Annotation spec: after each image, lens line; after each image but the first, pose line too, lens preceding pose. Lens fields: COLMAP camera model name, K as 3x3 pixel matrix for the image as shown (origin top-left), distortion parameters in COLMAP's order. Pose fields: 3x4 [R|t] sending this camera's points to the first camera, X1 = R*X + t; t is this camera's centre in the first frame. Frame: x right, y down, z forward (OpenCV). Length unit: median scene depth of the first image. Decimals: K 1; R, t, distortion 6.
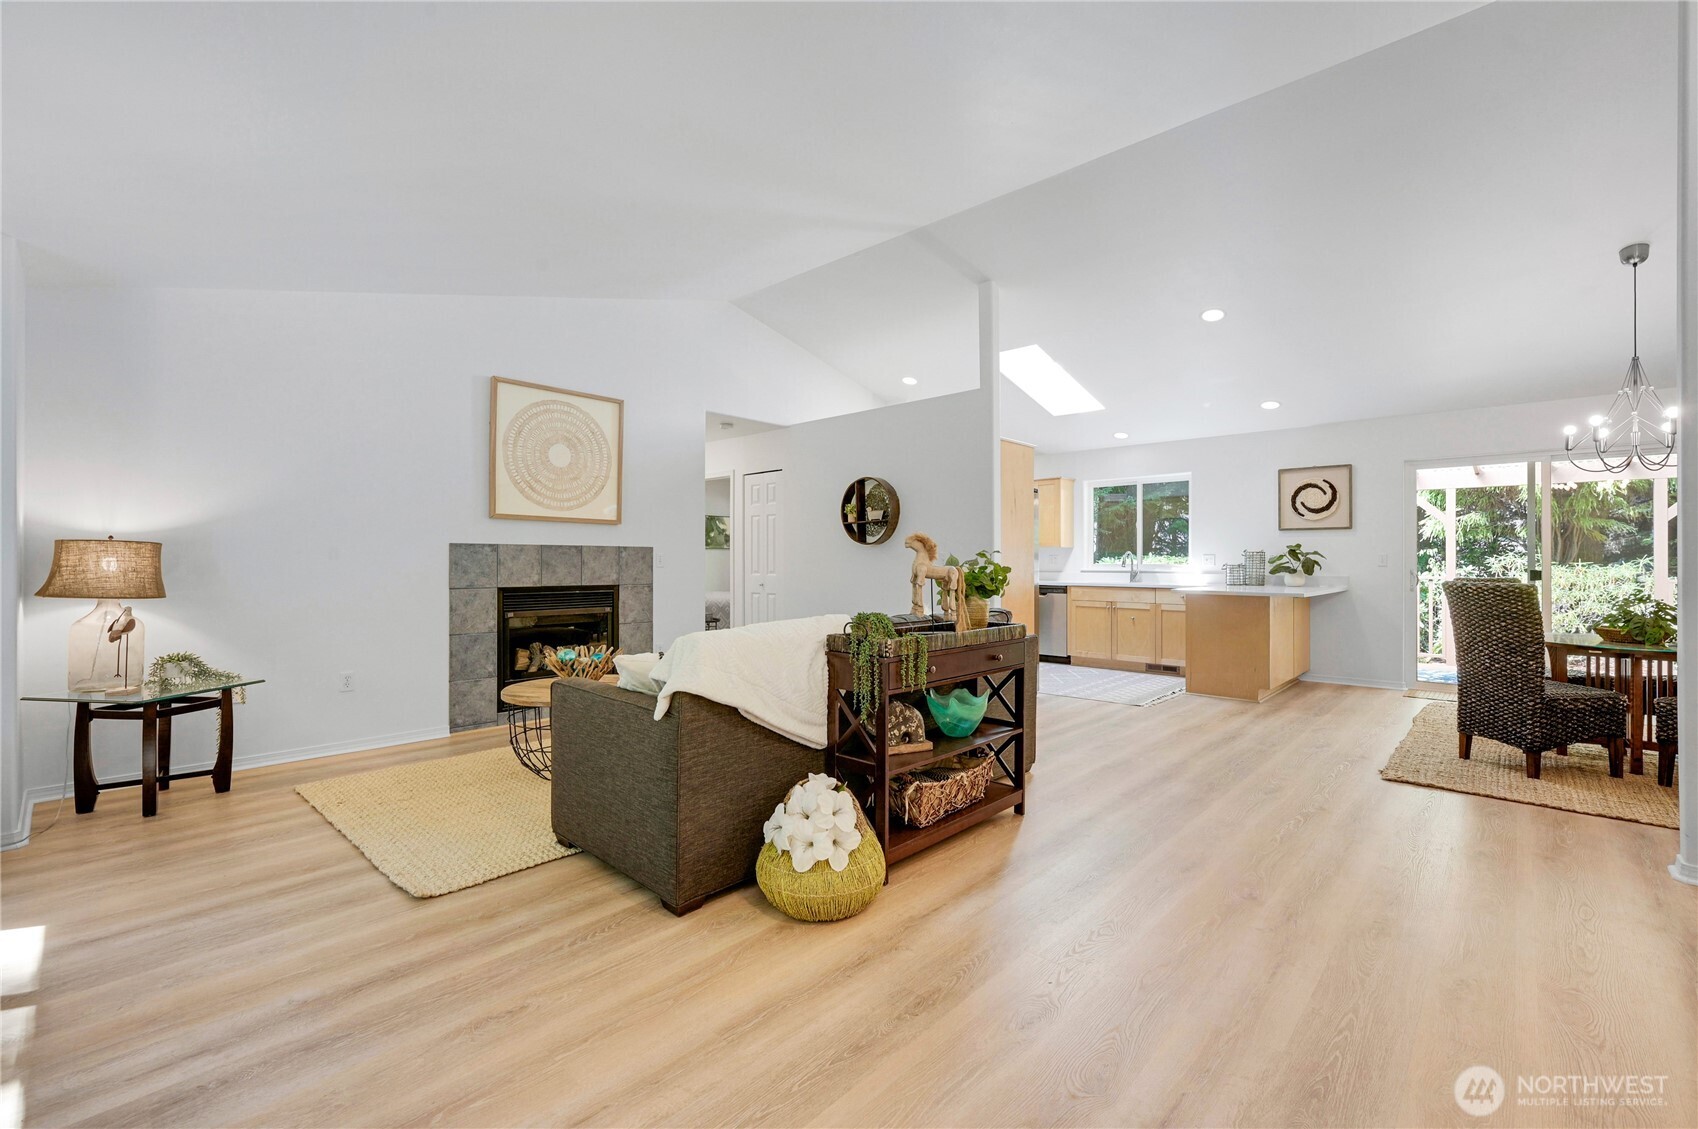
lens RADIAL K [[692.0, 0, 851.8], [0, 692.0, 559.4], [0, 0, 1]] dist [0.000444, 0.000907]
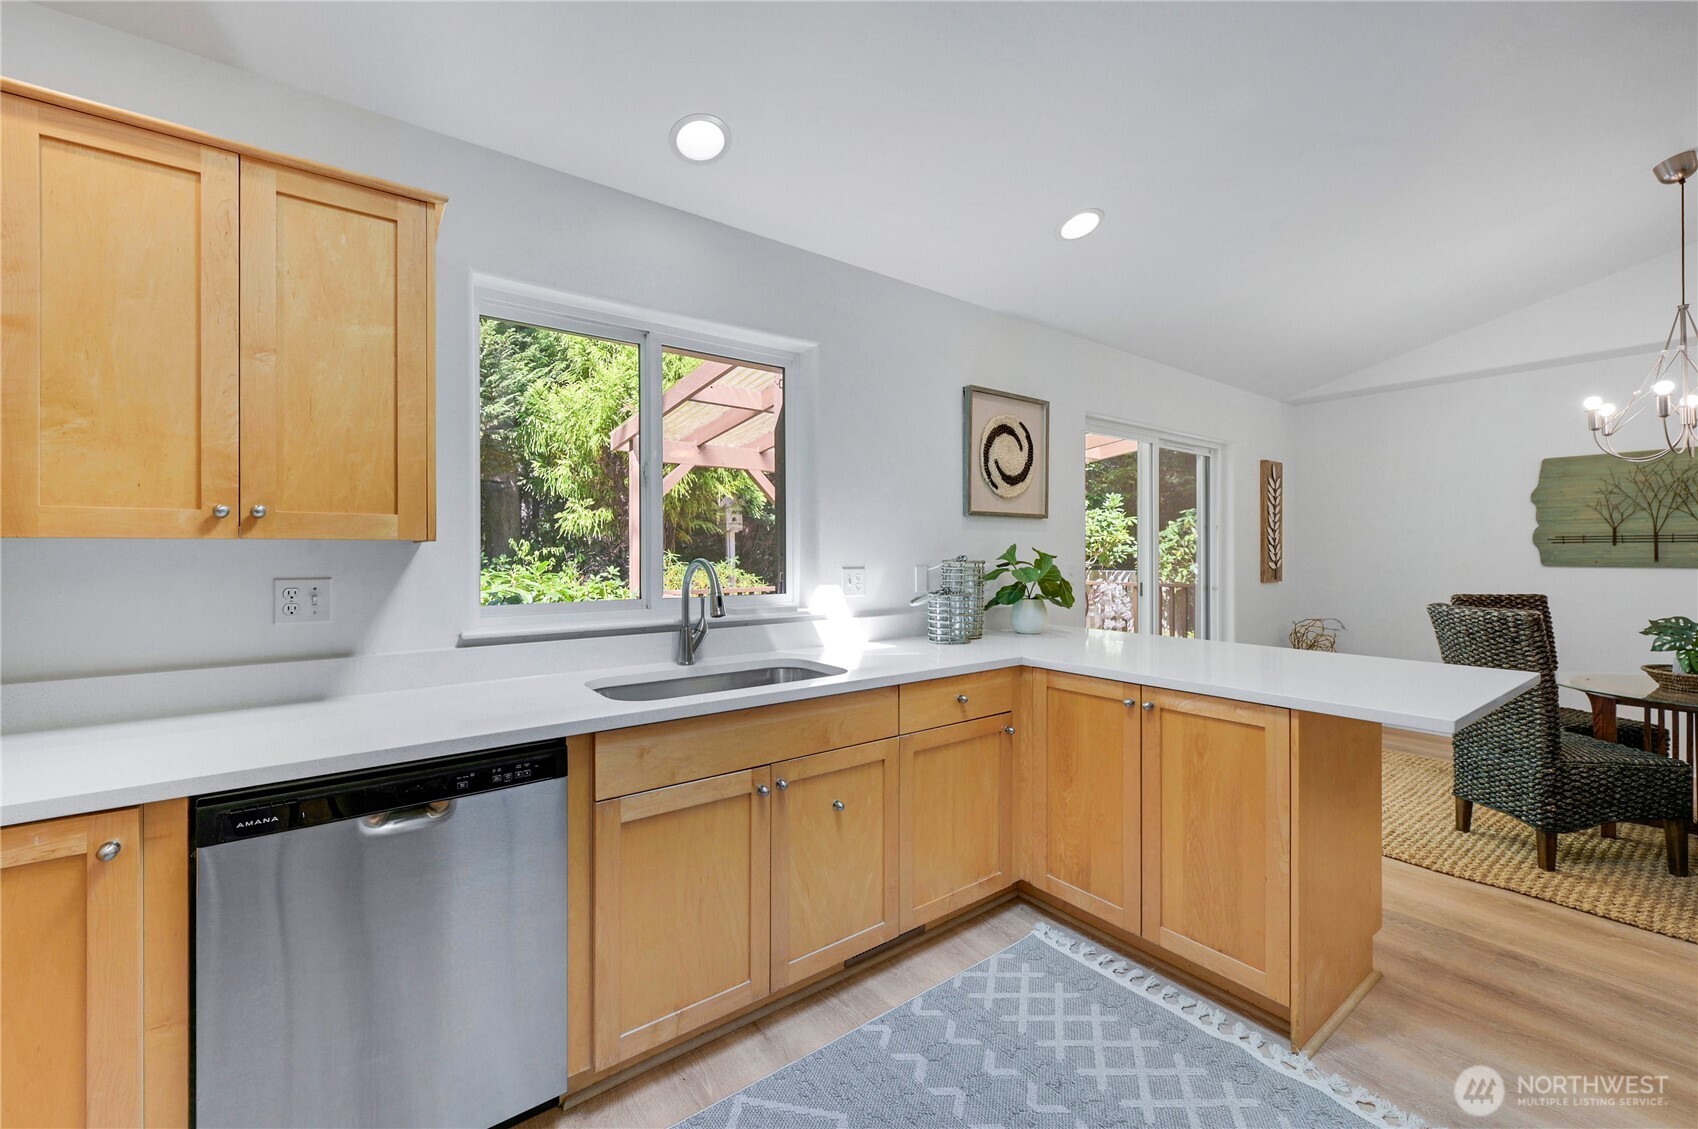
lens RADIAL K [[692.0, 0, 861.6], [0, 692.0, 551.8], [0, 0, 1]] dist [0.000444, 0.000907]
pose [[0.126725, -0.000578, 0.991938, 0.176938], [0.004319, 0.999991, 0.000031, -0.020999], [-0.991928, 0.004280, 0.126726, 1.251733]]
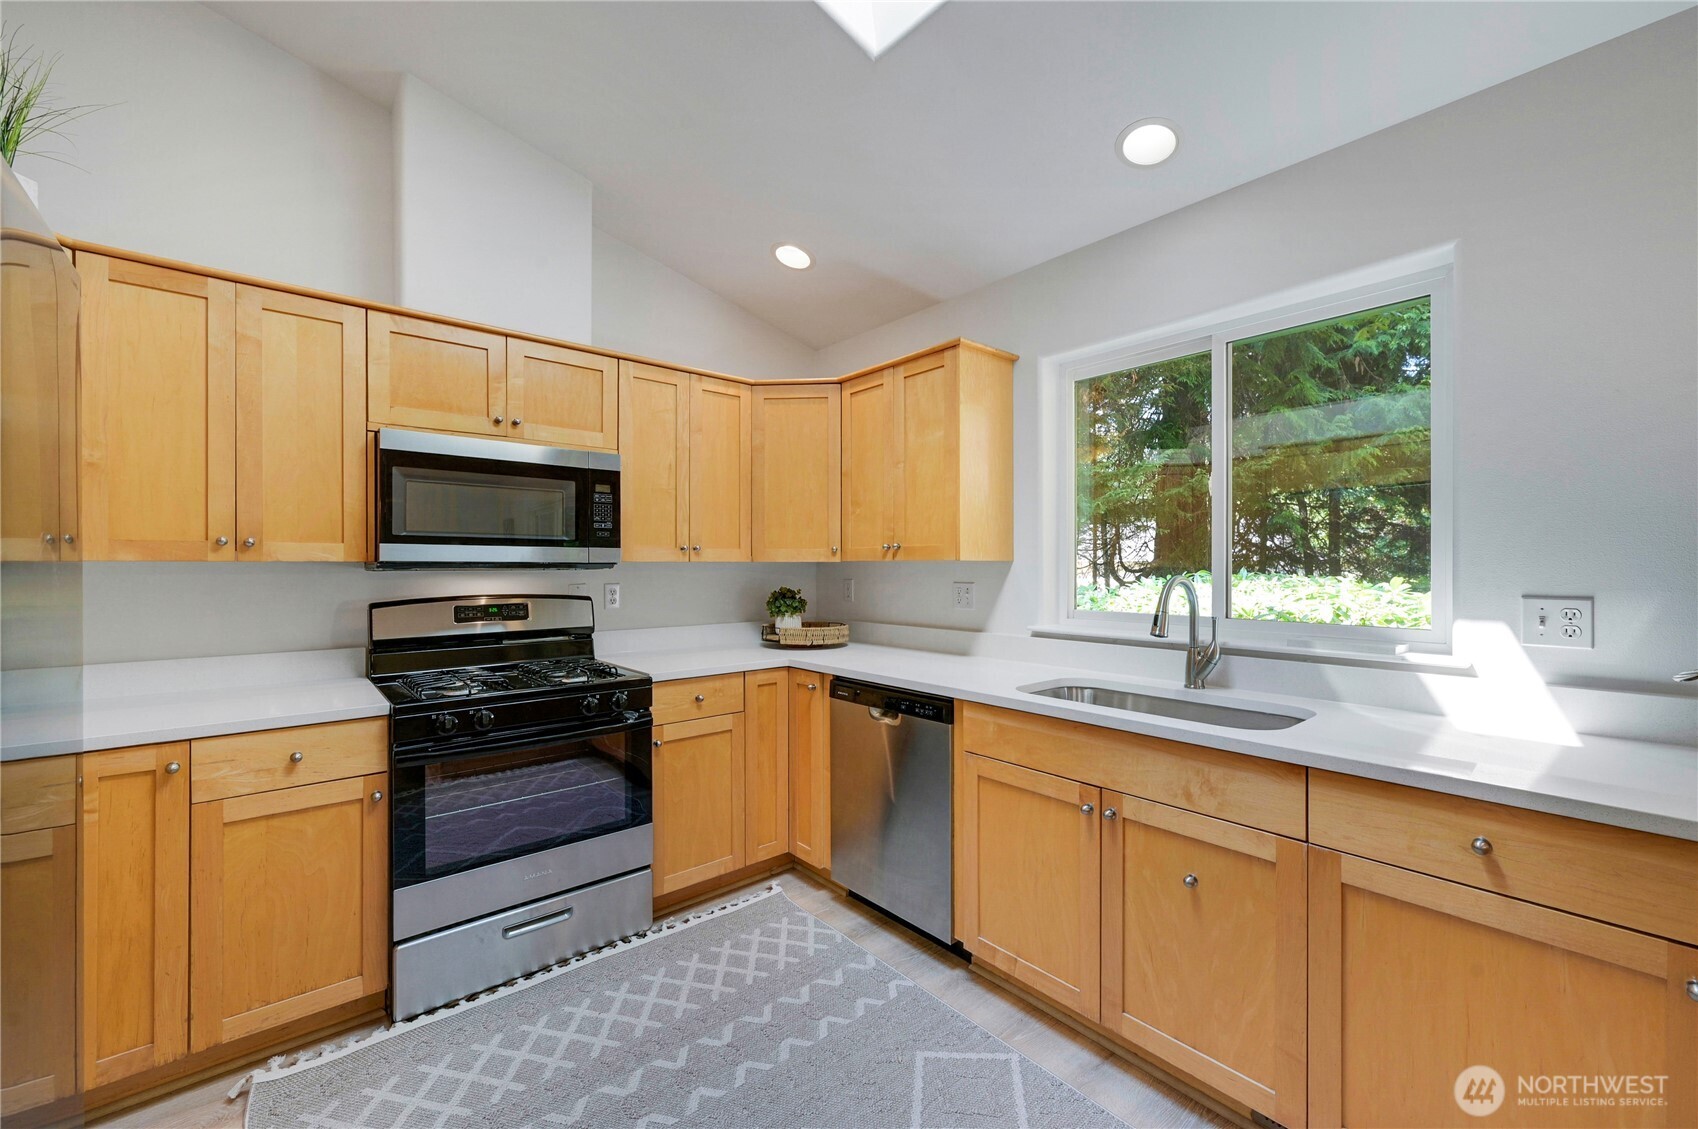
lens RADIAL K [[692.0, 0, 848.0], [0, 692.0, 569.0], [0, 0, 1]] dist [0.000444, 0.000907]
pose [[0.995470, -0.001364, -0.095071, 0.415023], [0.001773, 0.999990, 0.004222, -0.022795], [0.095064, -0.004371, 0.995462, 1.006243]]
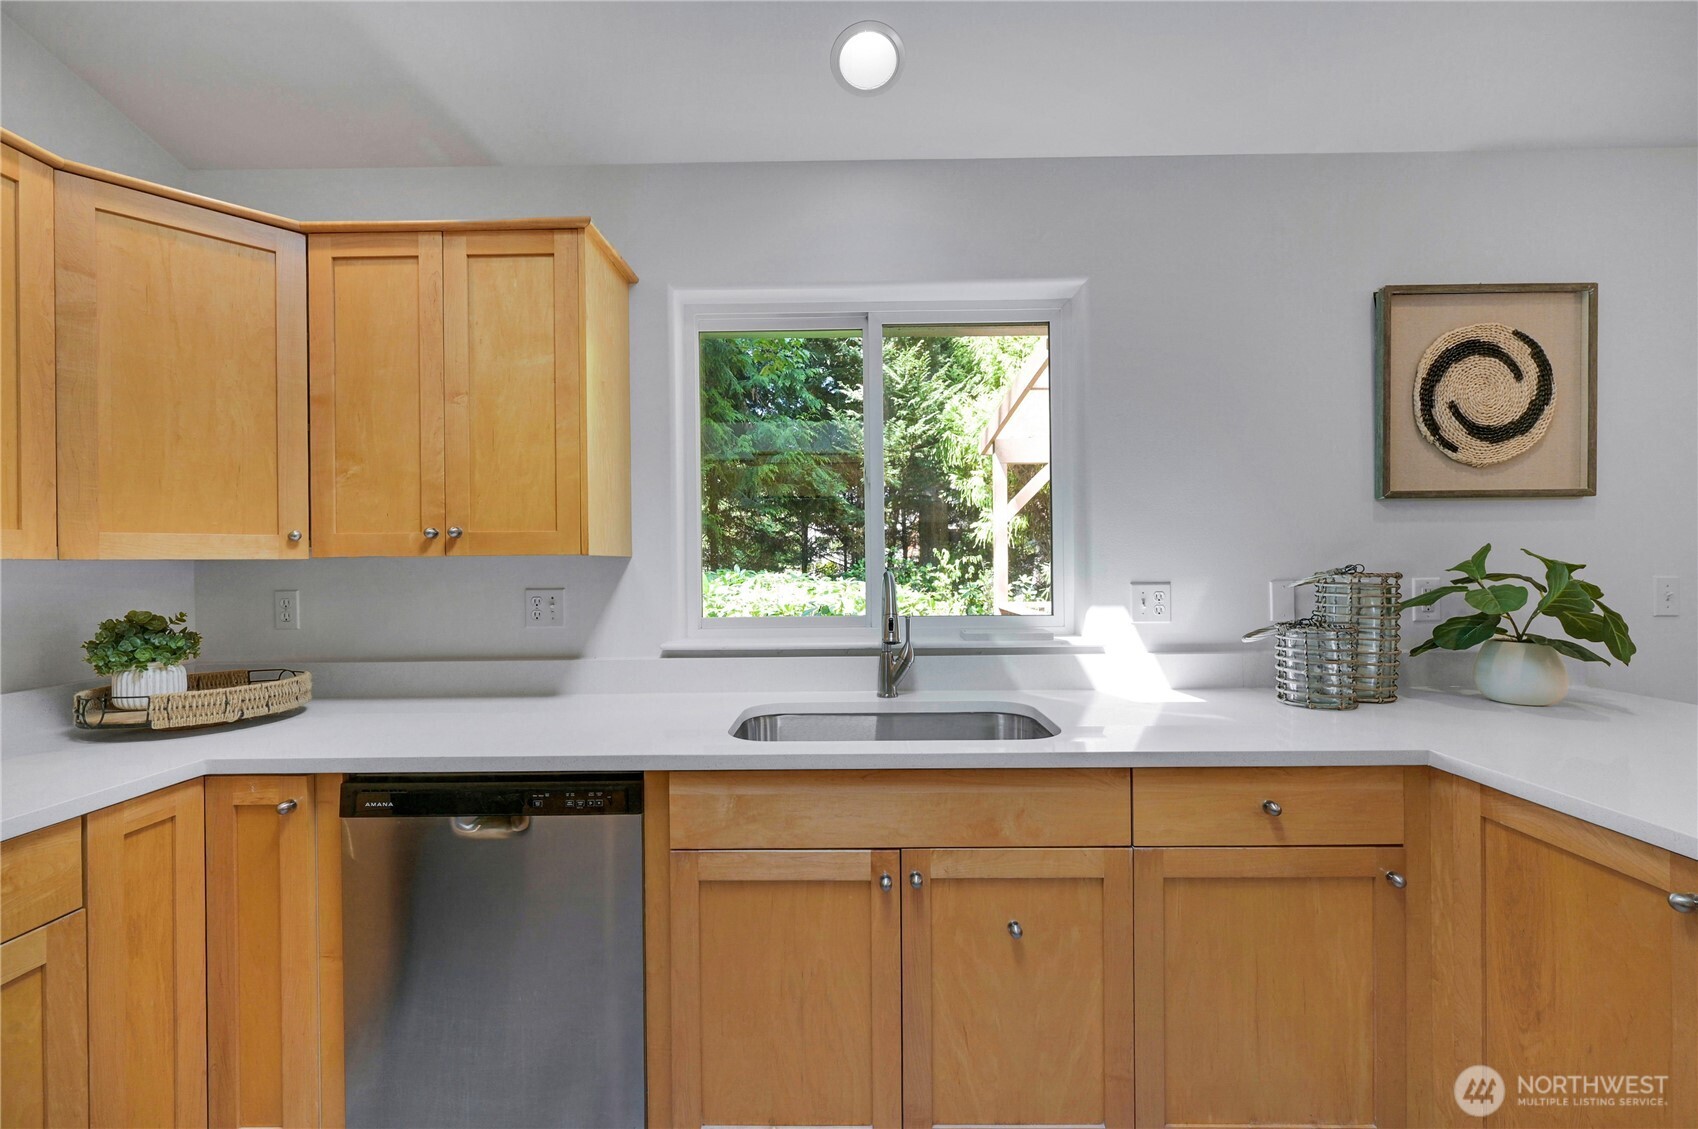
lens RADIAL K [[692.0, 0, 850.6], [0, 692.0, 563.0], [0, 0, 1]] dist [0.000444, 0.000907]
pose [[0.718804, -0.008771, 0.695157, 0.317372], [0.011940, 0.999929, 0.000271, -0.021725], [-0.695110, 0.008105, 0.718858, 1.171356]]
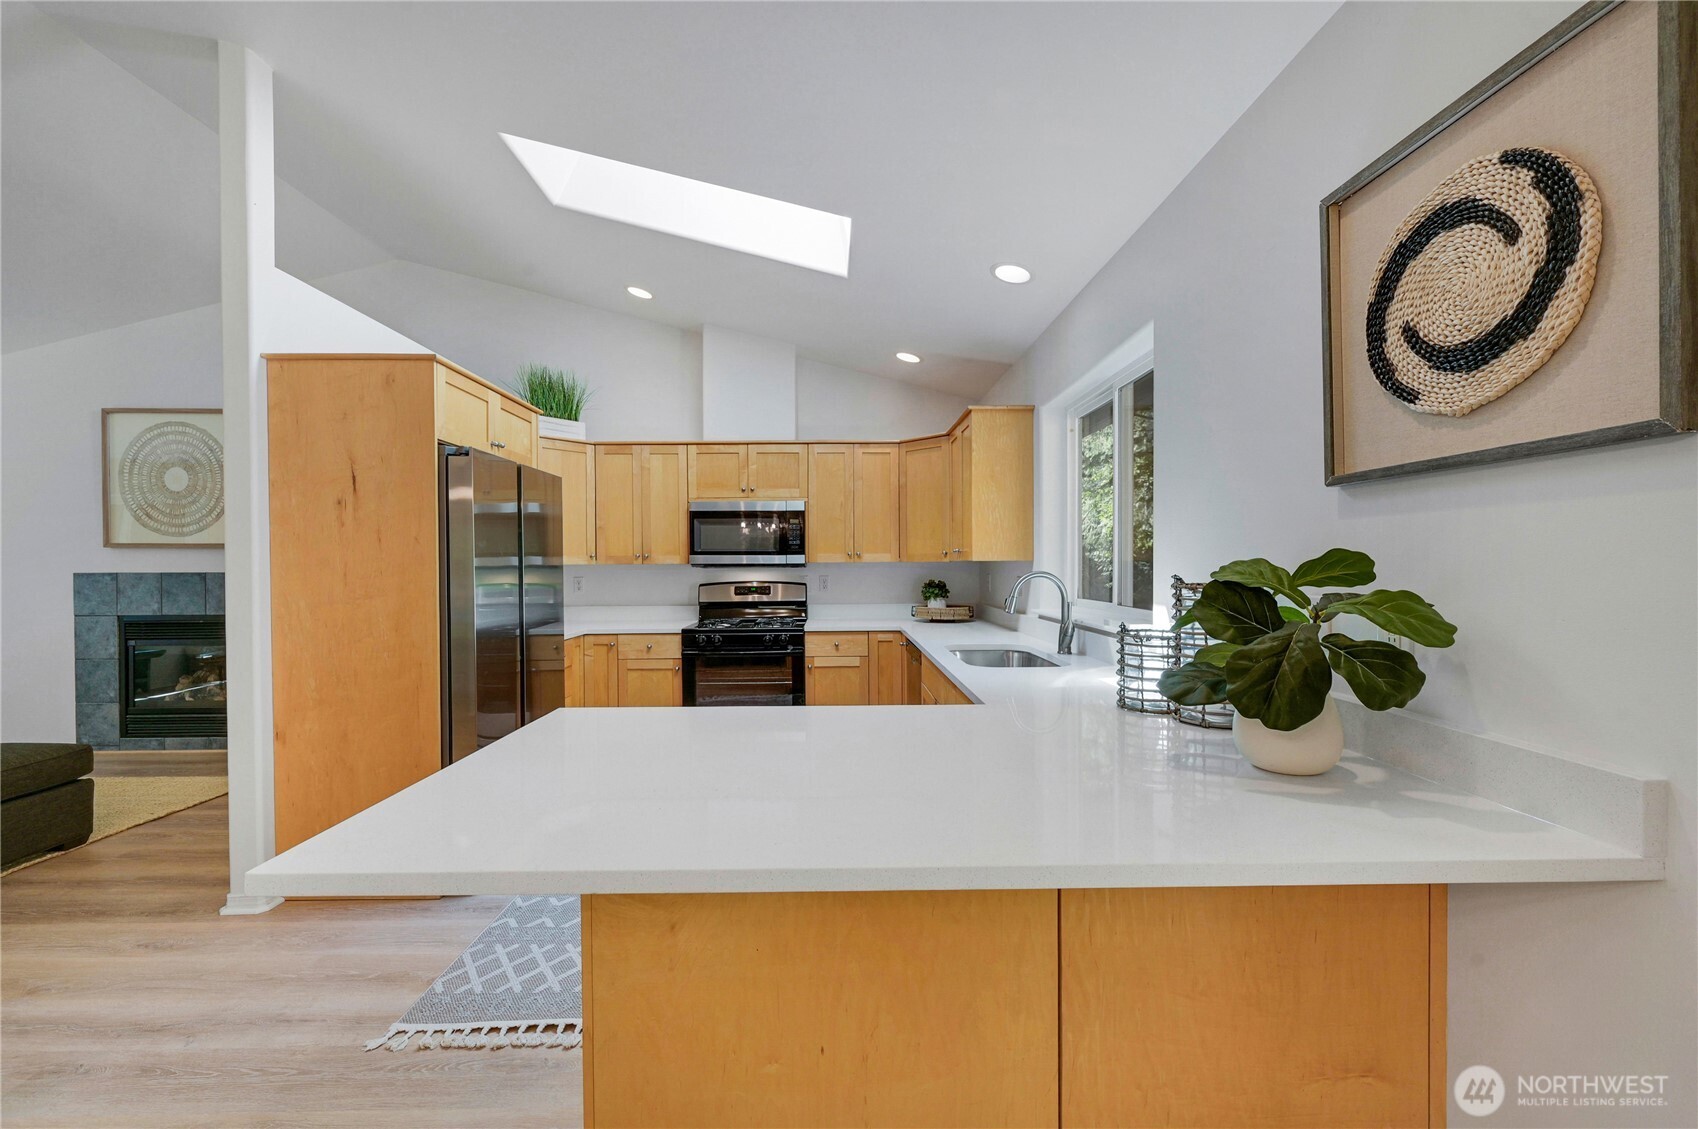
lens RADIAL K [[692.0, 0, 821.7], [0, 692.0, 577.5], [0, 0, 1]] dist [0.000444, 0.000907]
pose [[0.687828, 0.007664, -0.725833, 0.821146], [0.006628, 0.999836, 0.016839, -0.022454], [0.725844, -0.016393, 0.687664, 0.913653]]
